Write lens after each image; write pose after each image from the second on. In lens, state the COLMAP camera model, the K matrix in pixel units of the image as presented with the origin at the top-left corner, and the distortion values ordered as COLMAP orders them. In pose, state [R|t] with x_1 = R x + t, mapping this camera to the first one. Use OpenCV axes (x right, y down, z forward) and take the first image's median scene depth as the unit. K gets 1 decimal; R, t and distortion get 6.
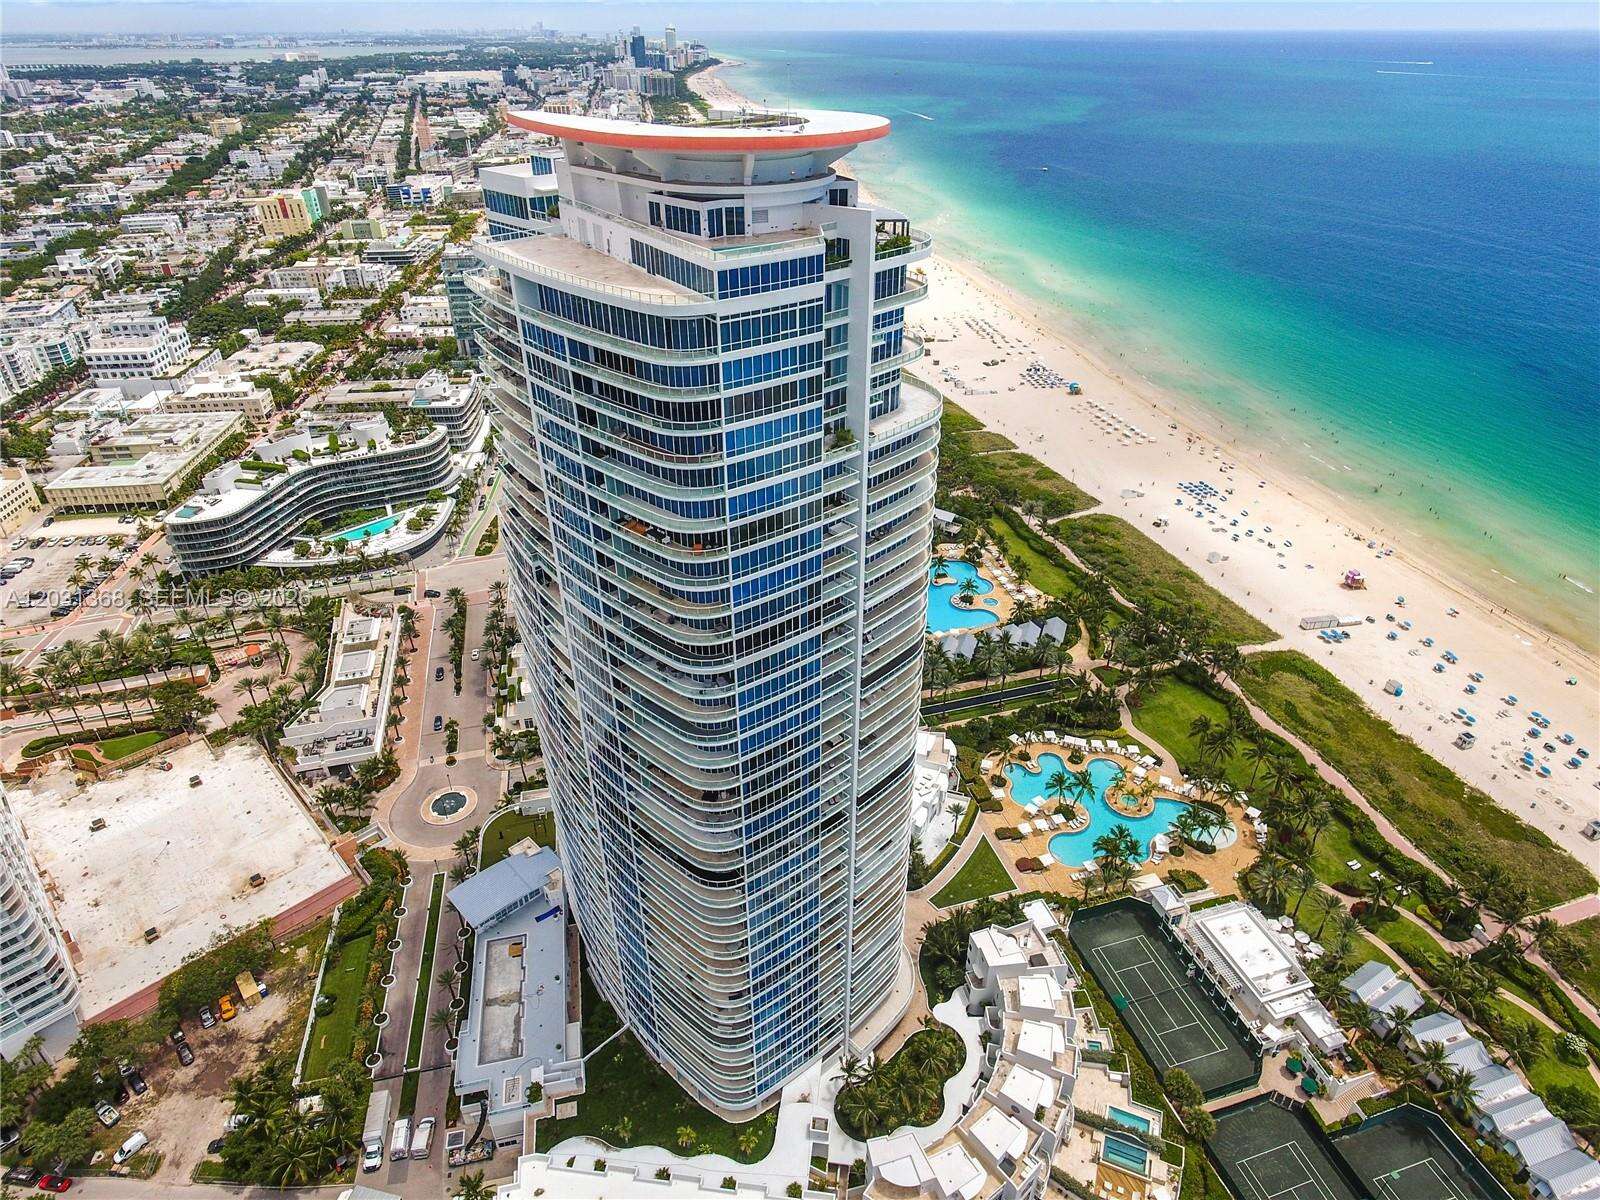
lens RADIAL K [[934.9, 0, 799.8], [0, 934.9, 564.8], [0, 0, 1]] dist [-0.000176, -0.001630]
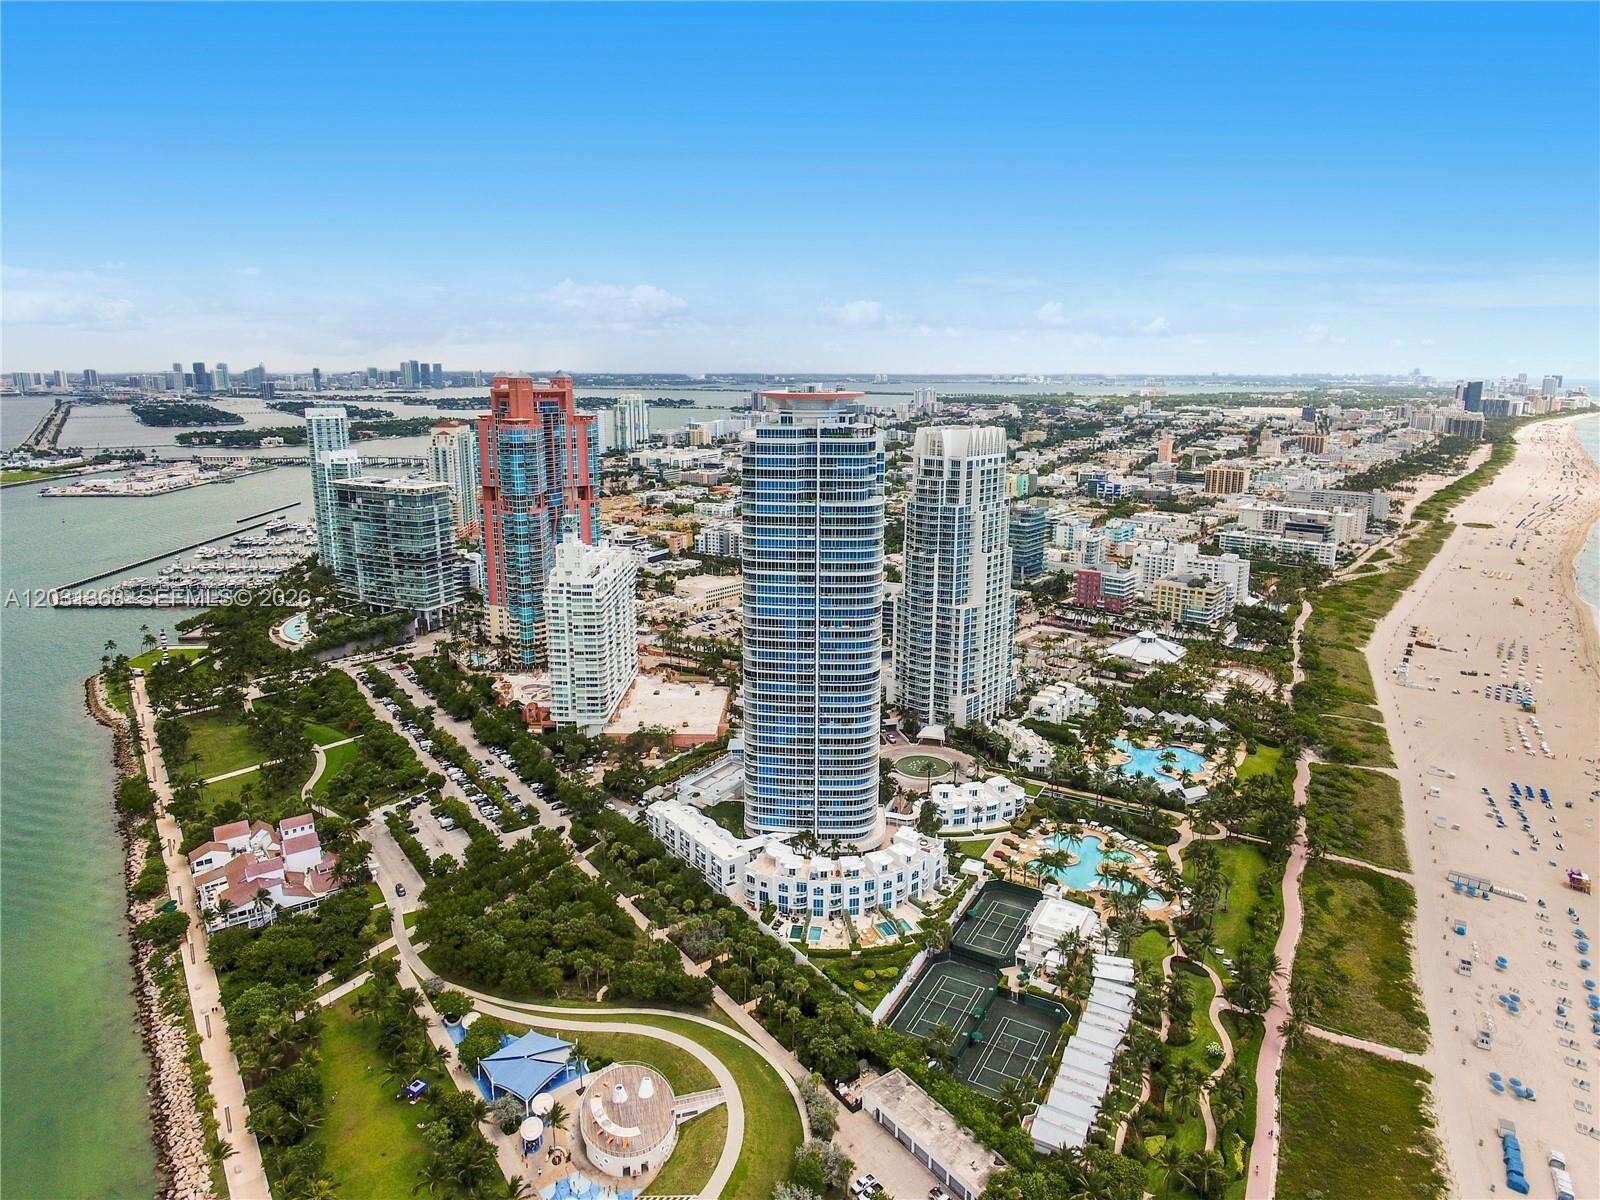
lens RADIAL K [[942.6, 0, 802.7], [0, 942.6, 568.2], [0, 0, 1]] dist [-0.004125, -0.001600]
pose [[0.696737, 0.154511, -0.700488, 0.890744], [-0.364323, 0.917423, -0.160011, 0.223276], [0.617921, 0.366689, 0.695495, -0.379489]]
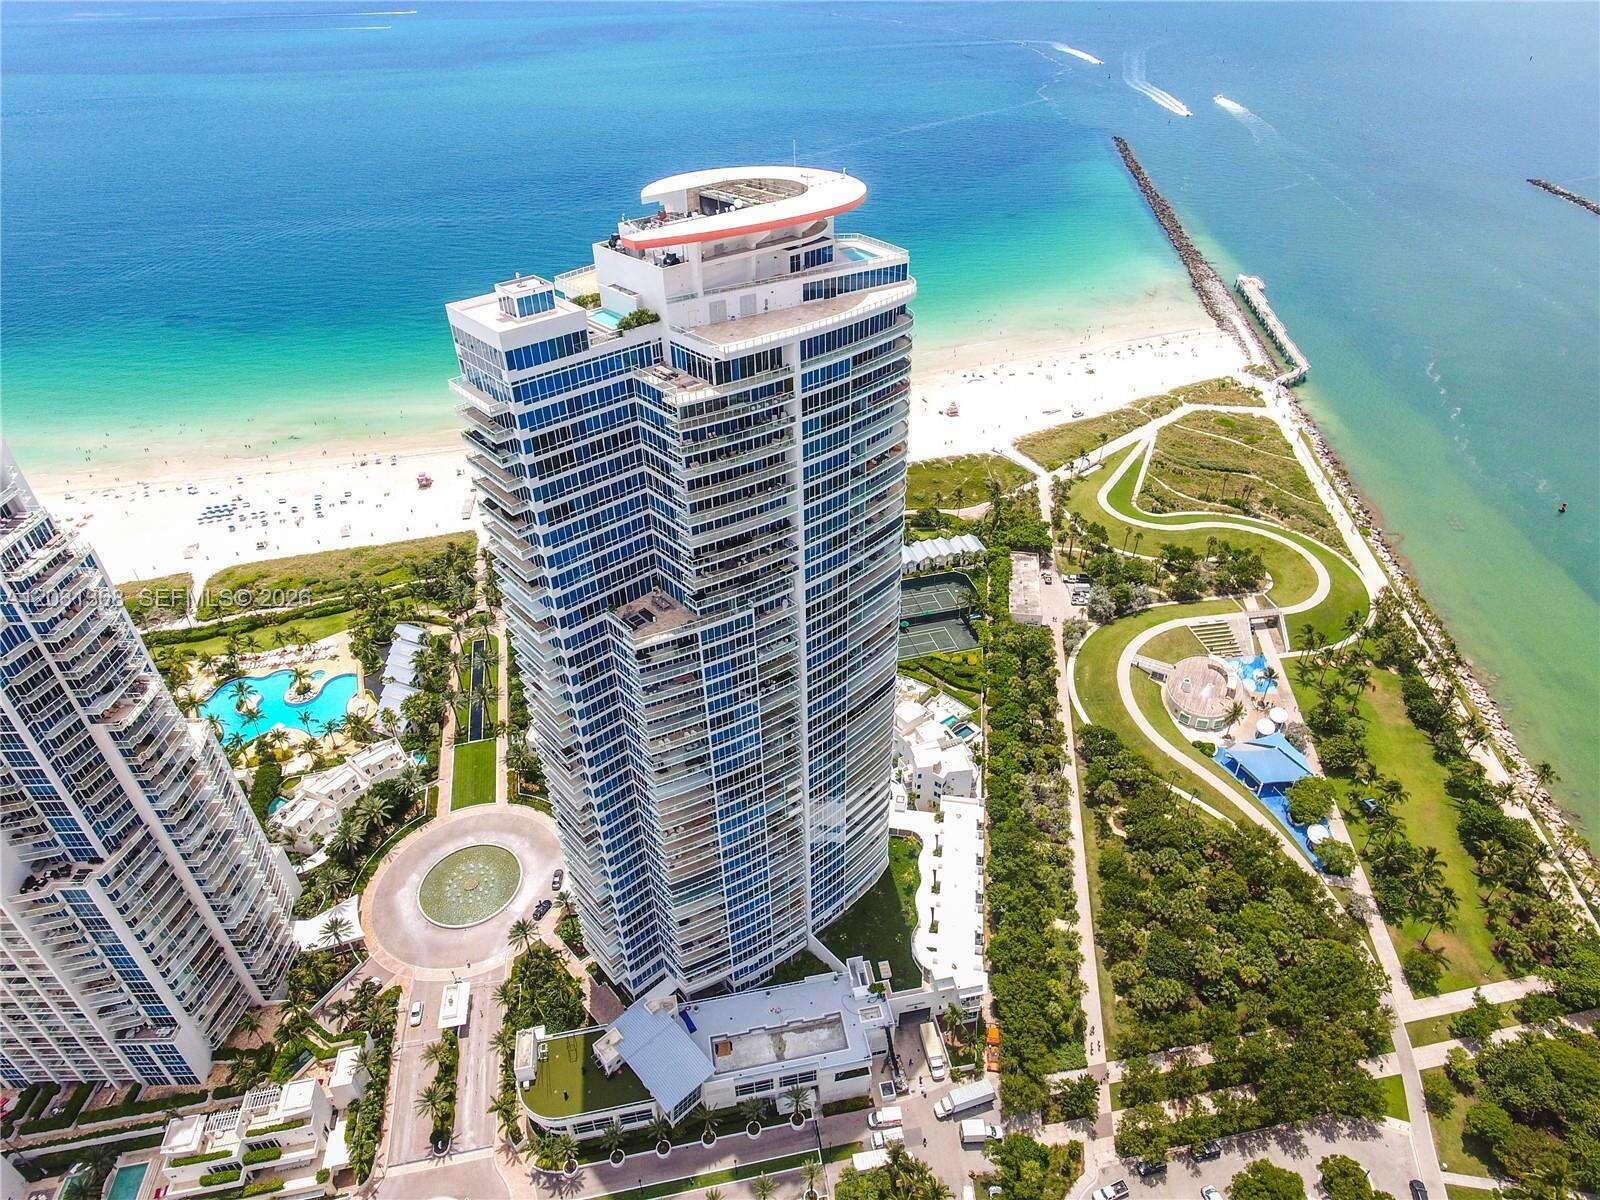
lens RADIAL K [[942.6, 0, 802.7], [0, 942.6, 568.2], [0, 0, 1]] dist [-0.004125, -0.001600]
pose [[0.034377, -0.556743, 0.829973, -0.652563], [0.516342, 0.720936, 0.462215, -0.288812], [-0.855692, 0.412660, 0.312254, 0.312653]]
